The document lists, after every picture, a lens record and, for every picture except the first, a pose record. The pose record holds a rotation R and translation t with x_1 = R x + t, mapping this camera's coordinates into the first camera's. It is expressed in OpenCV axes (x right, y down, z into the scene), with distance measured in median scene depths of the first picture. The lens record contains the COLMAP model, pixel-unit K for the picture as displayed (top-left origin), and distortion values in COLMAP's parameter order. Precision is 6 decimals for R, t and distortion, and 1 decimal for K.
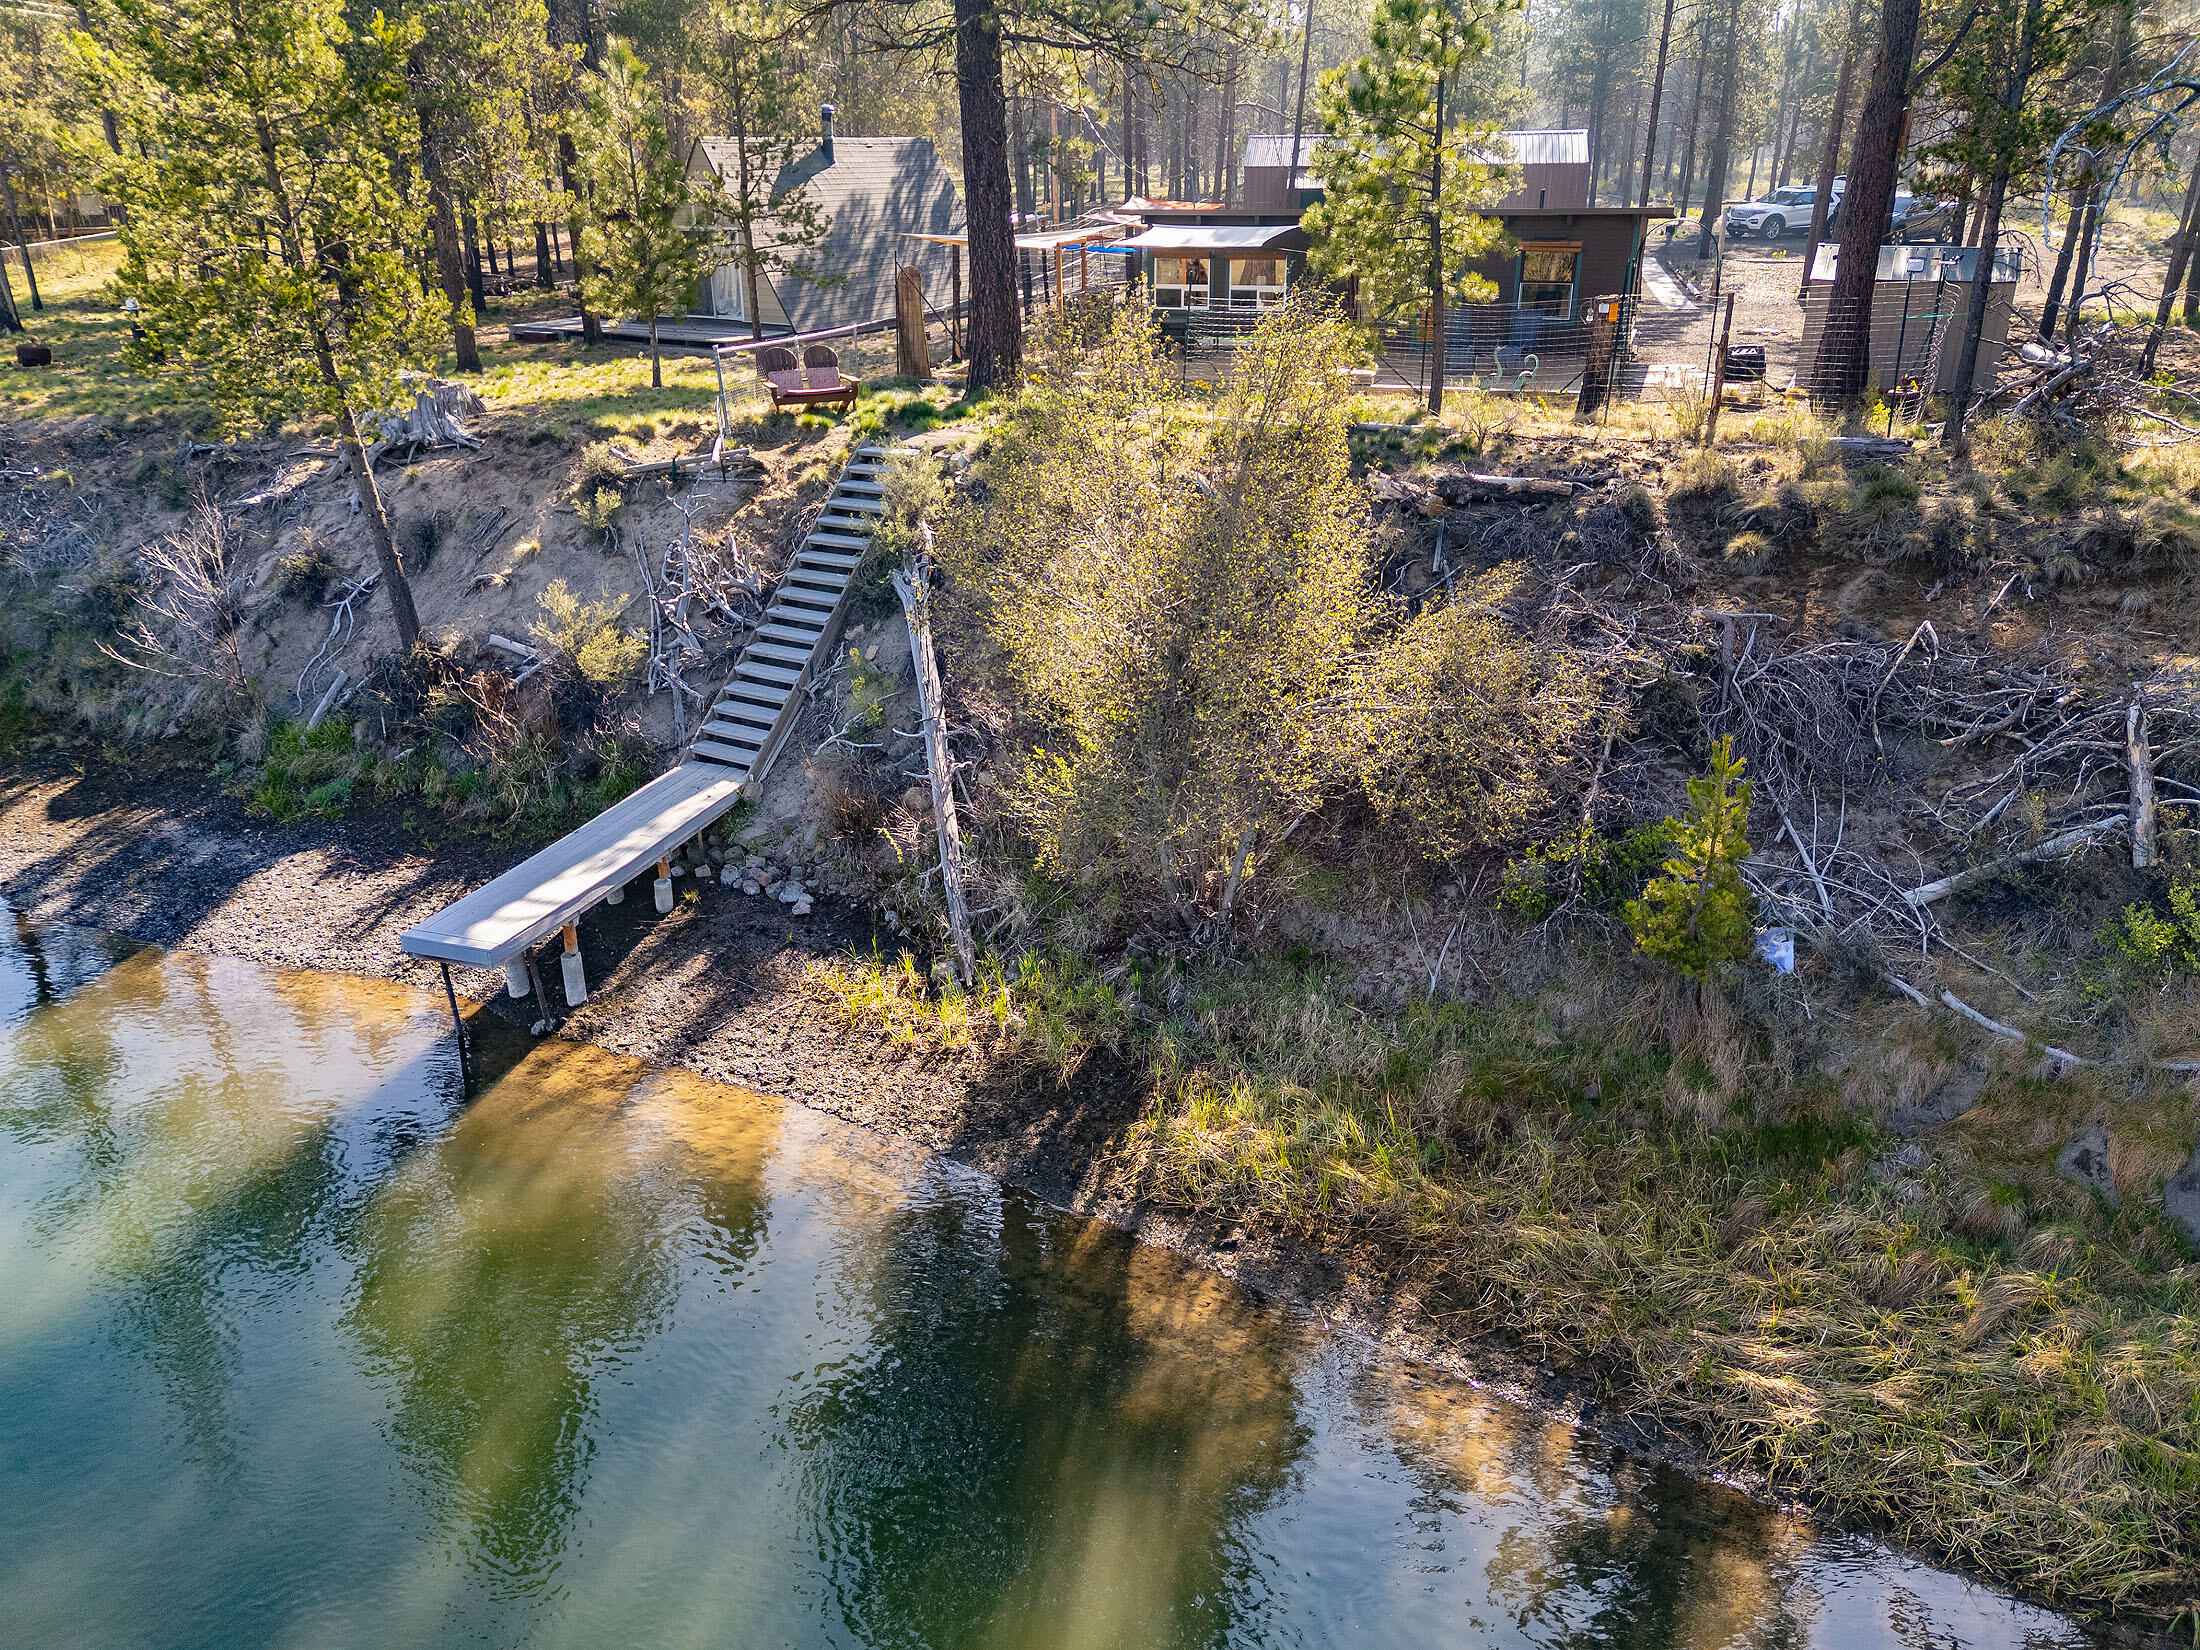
lens RADIAL K [[1613.7, 0, 1098.5], [0, 1613.7, 824.6], [0, 0, 1]] dist [0.082774, -0.071241]
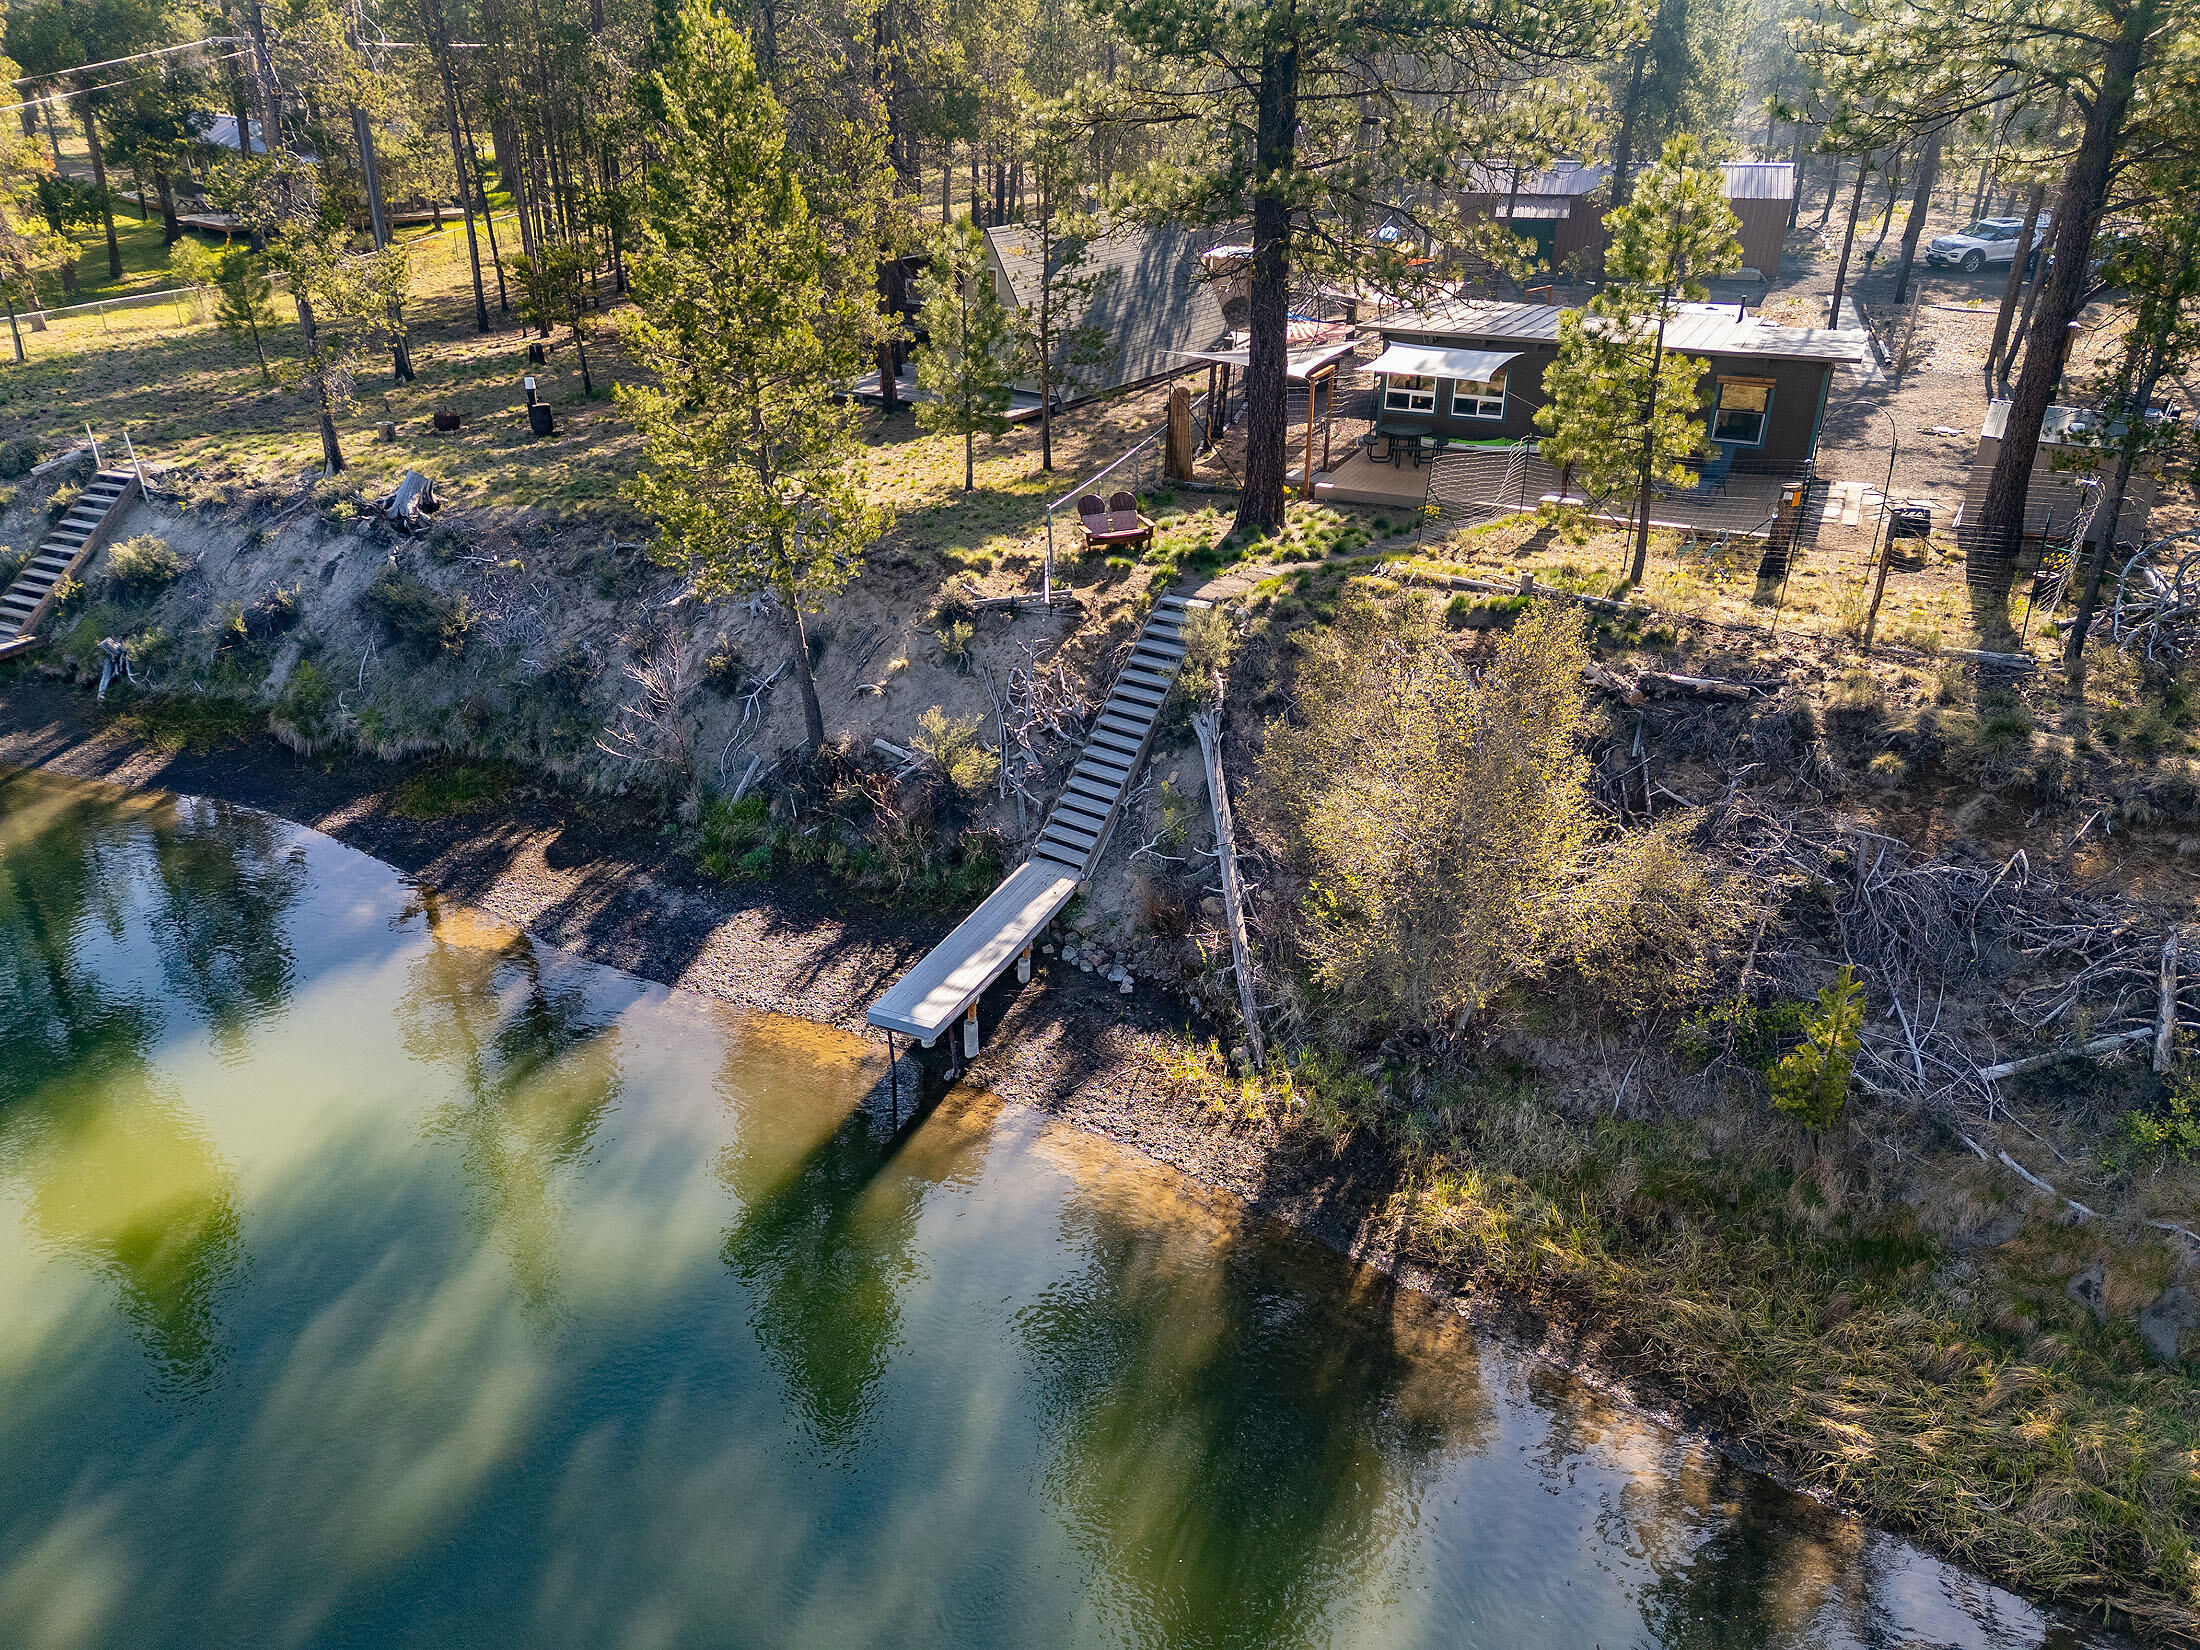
lens RADIAL K [[1613.7, 0, 1098.5], [0, 1613.7, 824.6], [0, 0, 1]] dist [0.082774, -0.071241]
pose [[0.995156, 0.054461, -0.081845, -0.116386], [-0.049525, 0.996898, 0.061175, -0.180864], [0.084923, -0.056825, 0.994766, -0.350546]]
